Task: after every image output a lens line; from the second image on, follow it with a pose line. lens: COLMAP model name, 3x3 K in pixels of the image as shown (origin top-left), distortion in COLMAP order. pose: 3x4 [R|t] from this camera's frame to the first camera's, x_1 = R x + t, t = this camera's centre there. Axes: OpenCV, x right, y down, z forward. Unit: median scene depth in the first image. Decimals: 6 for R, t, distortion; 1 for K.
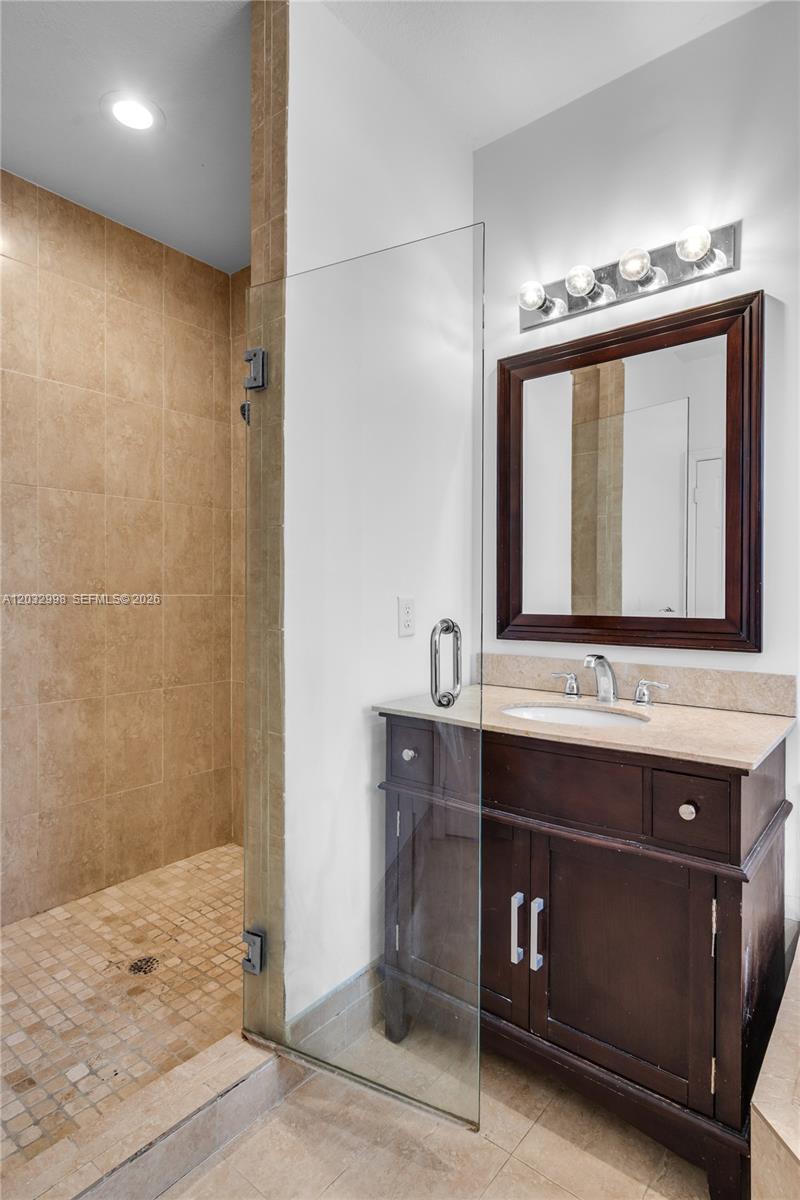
lens RADIAL K [[638.4, 0, 405.5], [0, 638.4, 594.4], [0, 0, 1]] dist [-0.000710, 0.002983]
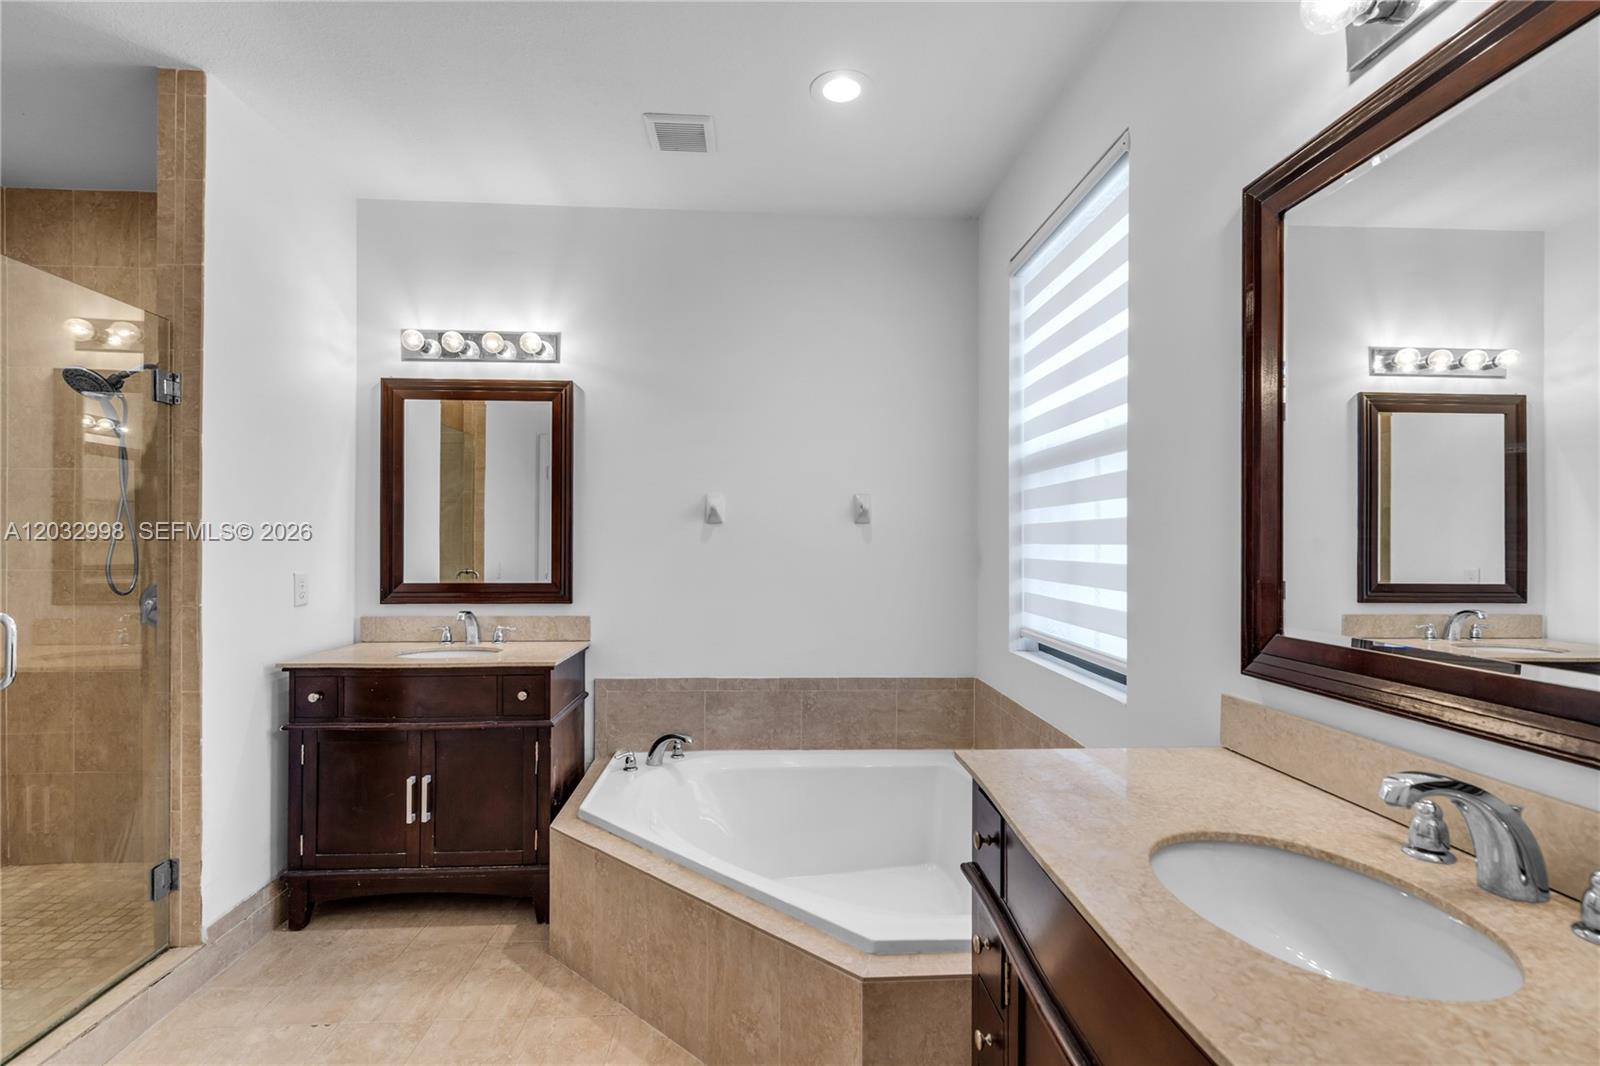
lens RADIAL K [[783.6, 0, 802.5], [0, 783.6, 539.6], [0, 0, 1]] dist [0.001895, -0.000155]
pose [[0.756720, 0.000371, 0.653738, -0.292256], [0.002649, 0.999990, -0.003633, -0.059908], [-0.653733, 0.004481, 0.756712, -0.863723]]
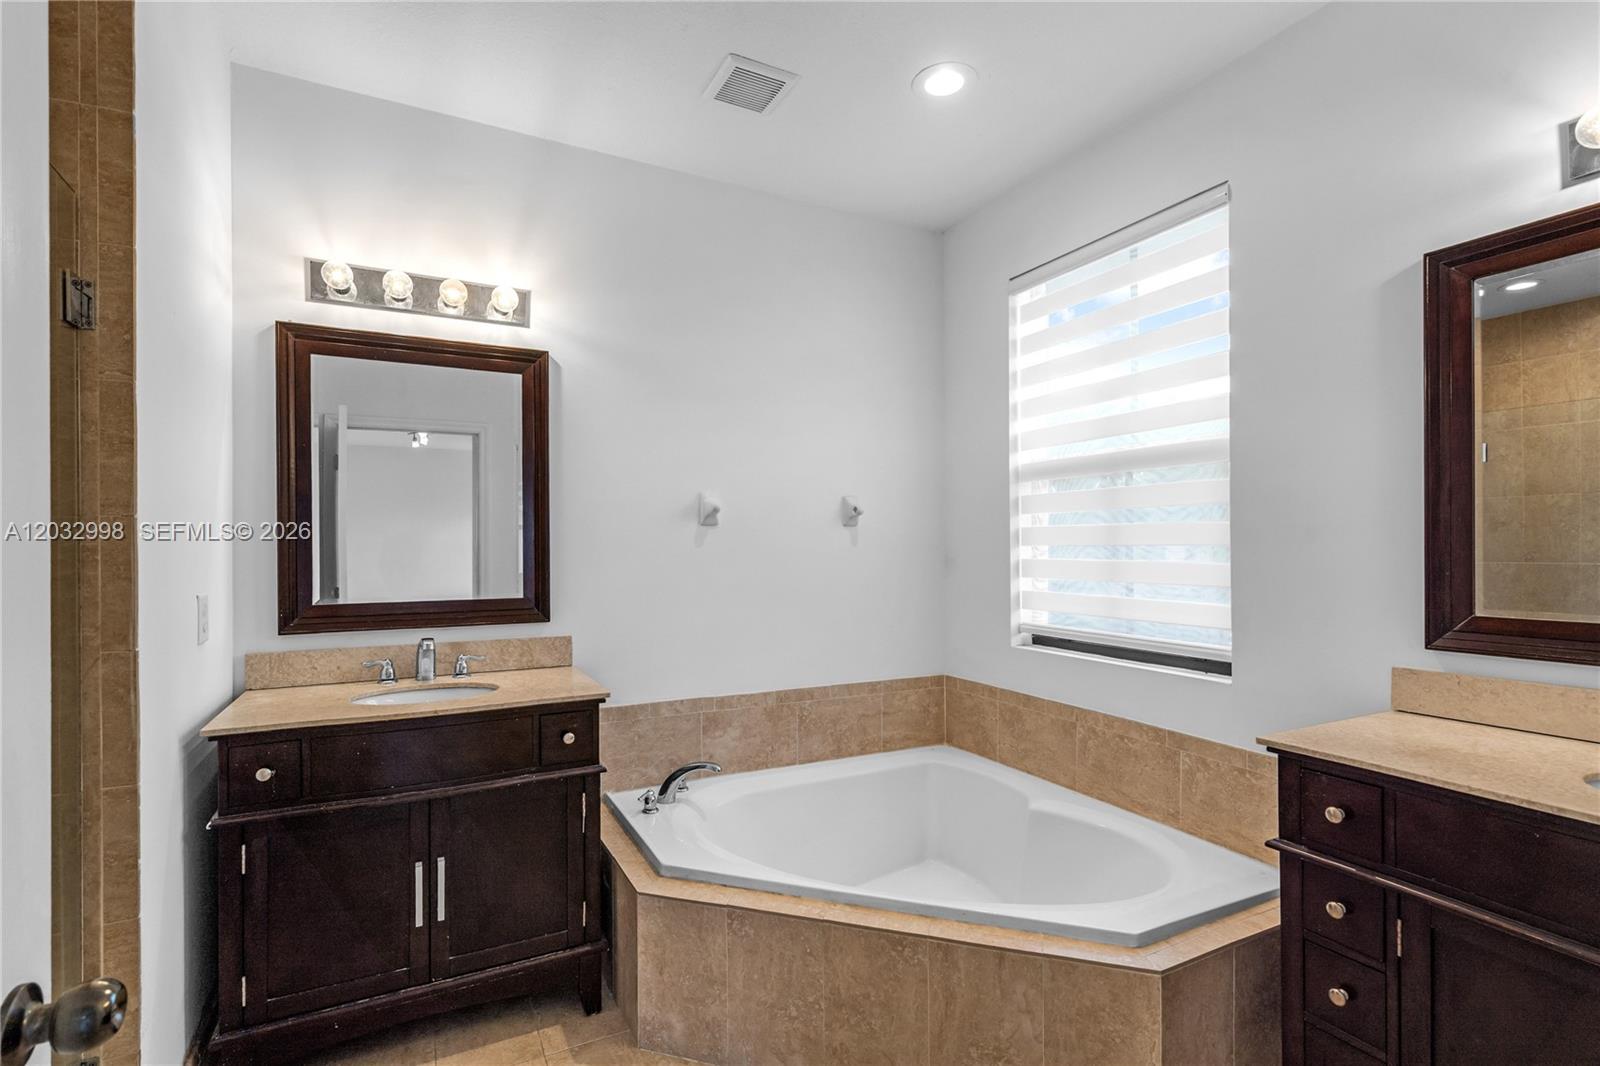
lens RADIAL K [[783.6, 0, 770.2], [0, 783.6, 546.6], [0, 0, 1]] dist [0.001895, -0.000155]
pose [[0.408389, -0.006064, 0.912788, -0.725230], [0.009306, 0.999954, 0.002480, -0.063500], [-0.912760, 0.007482, 0.408427, -0.092128]]
